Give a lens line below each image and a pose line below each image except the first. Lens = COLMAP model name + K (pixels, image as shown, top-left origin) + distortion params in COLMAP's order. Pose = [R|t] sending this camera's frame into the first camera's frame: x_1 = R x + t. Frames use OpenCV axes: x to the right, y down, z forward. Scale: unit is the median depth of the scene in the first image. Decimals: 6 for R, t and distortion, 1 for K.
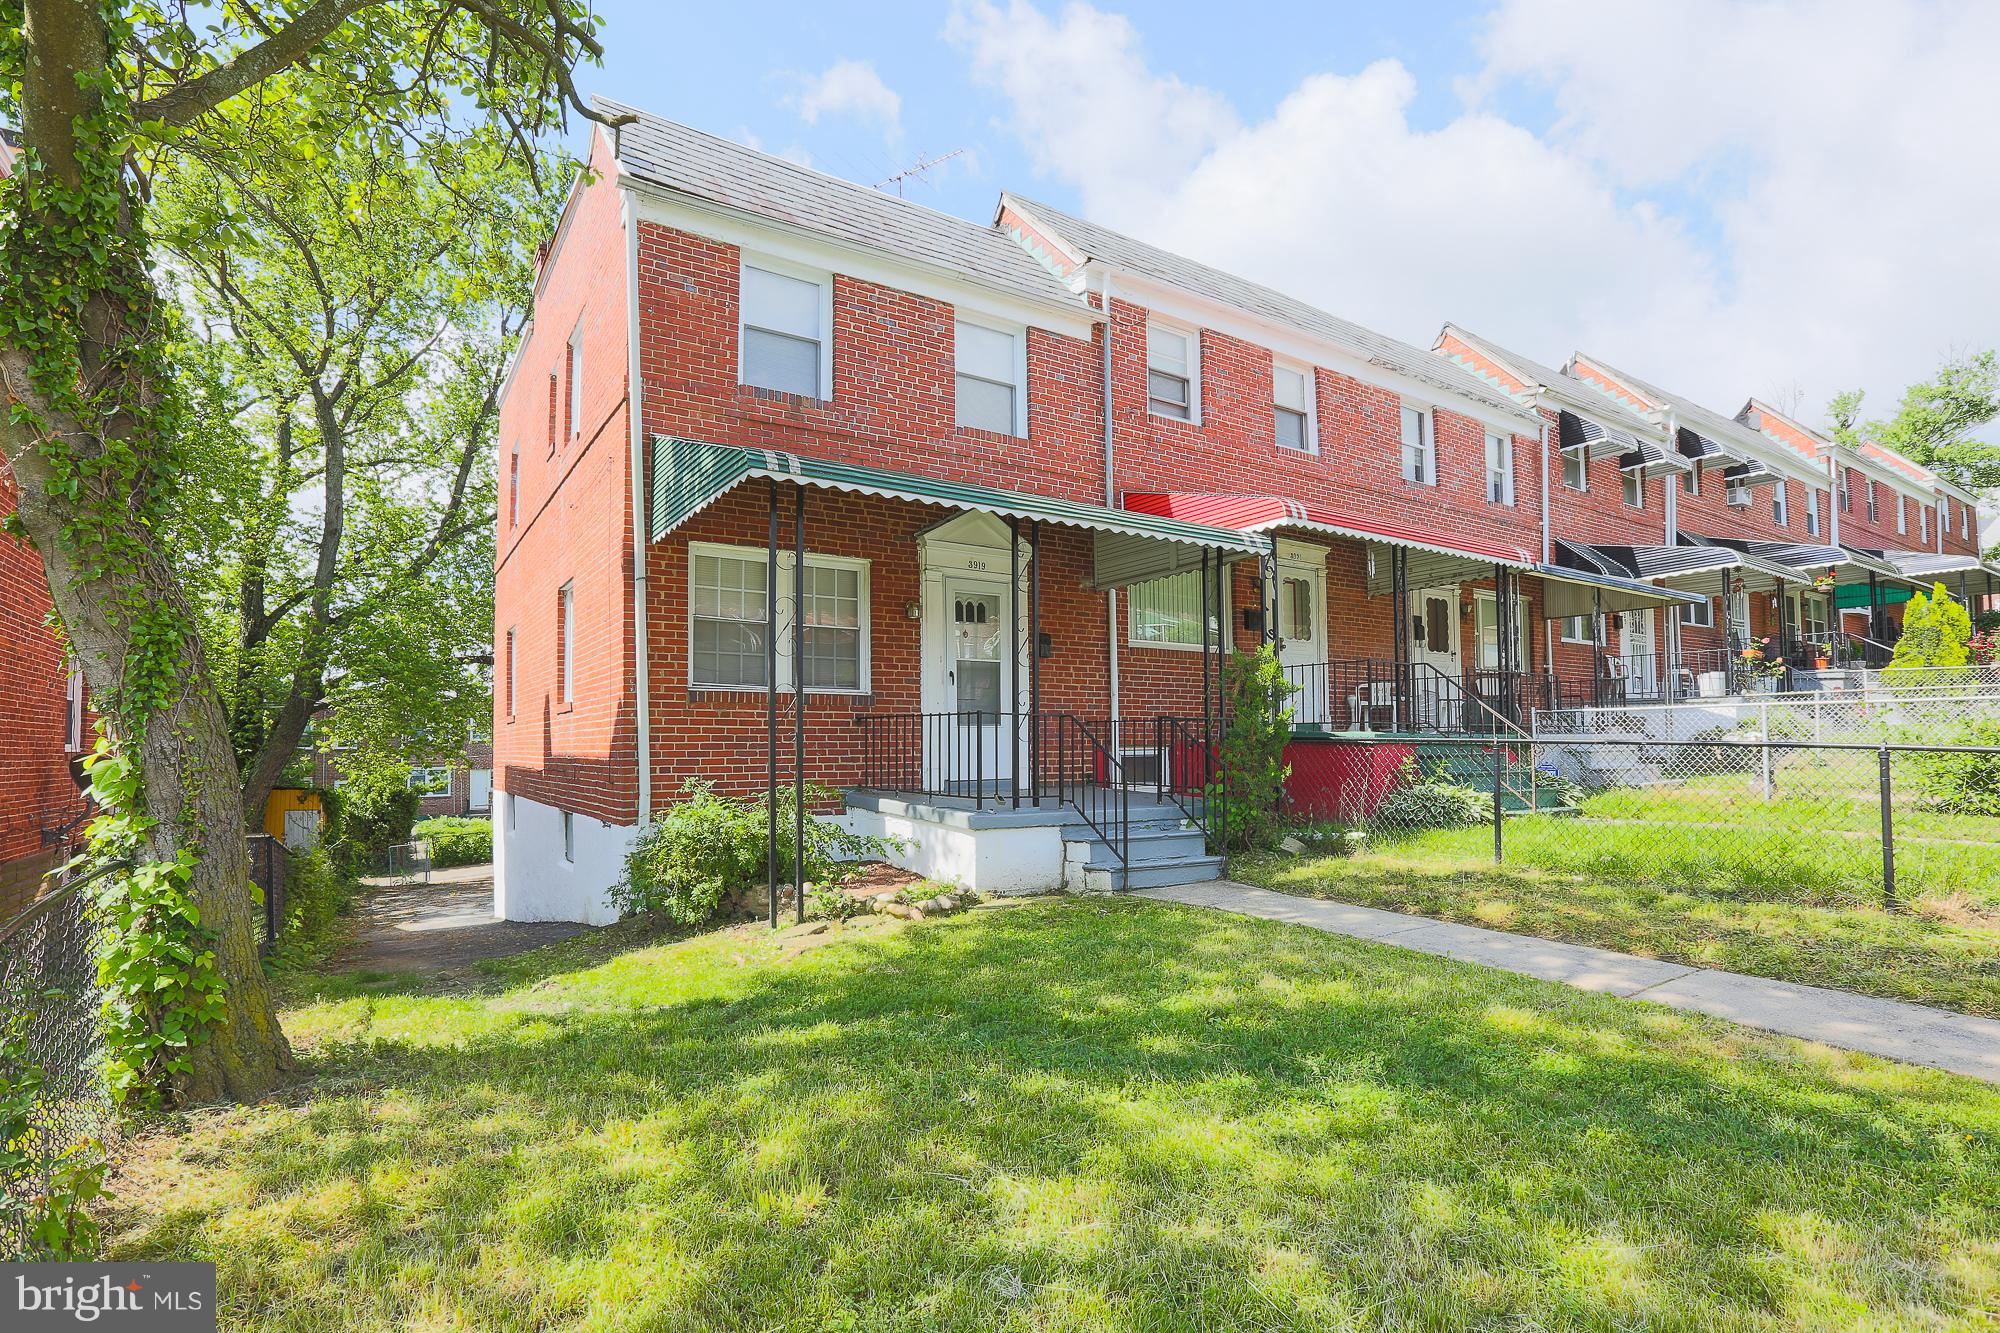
lens RADIAL K [[939.5, 0, 1001.9], [0, 939.5, 682.2], [0, 0, 1]] dist [-0.049603, 0.014875]
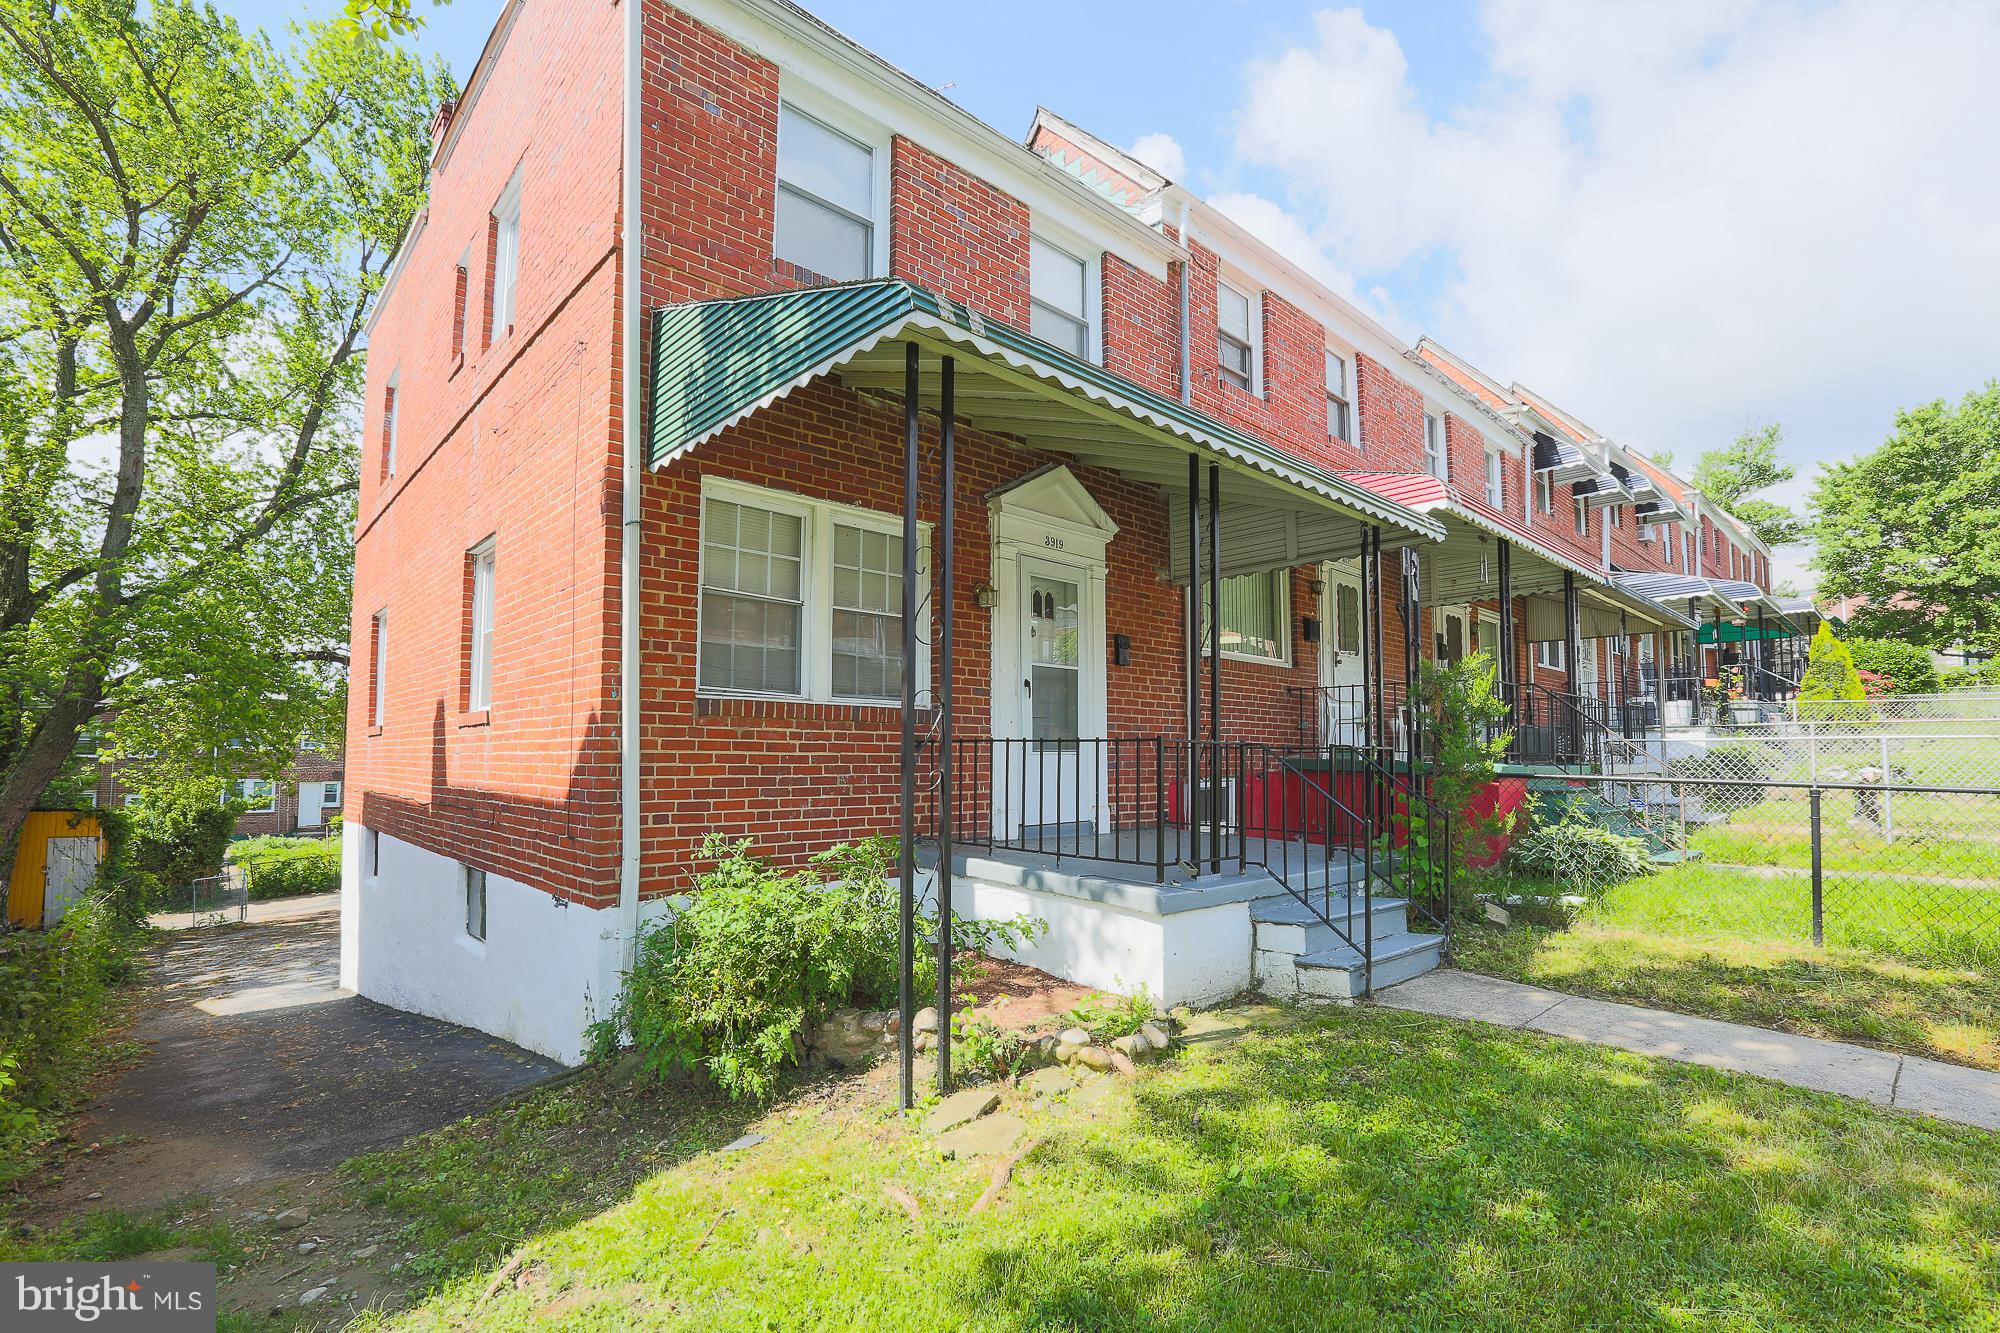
lens RADIAL K [[914.7, 0, 1000.0], [0, 914.7, 683.6], [0, 0, 1]] dist [-0.054210, 0.017438]
pose [[0.988842, 0.023277, 0.147135, -0.181355], [-0.021018, 0.999636, -0.016887, 0.004224], [-0.147475, 0.013606, 0.988972, 0.276164]]
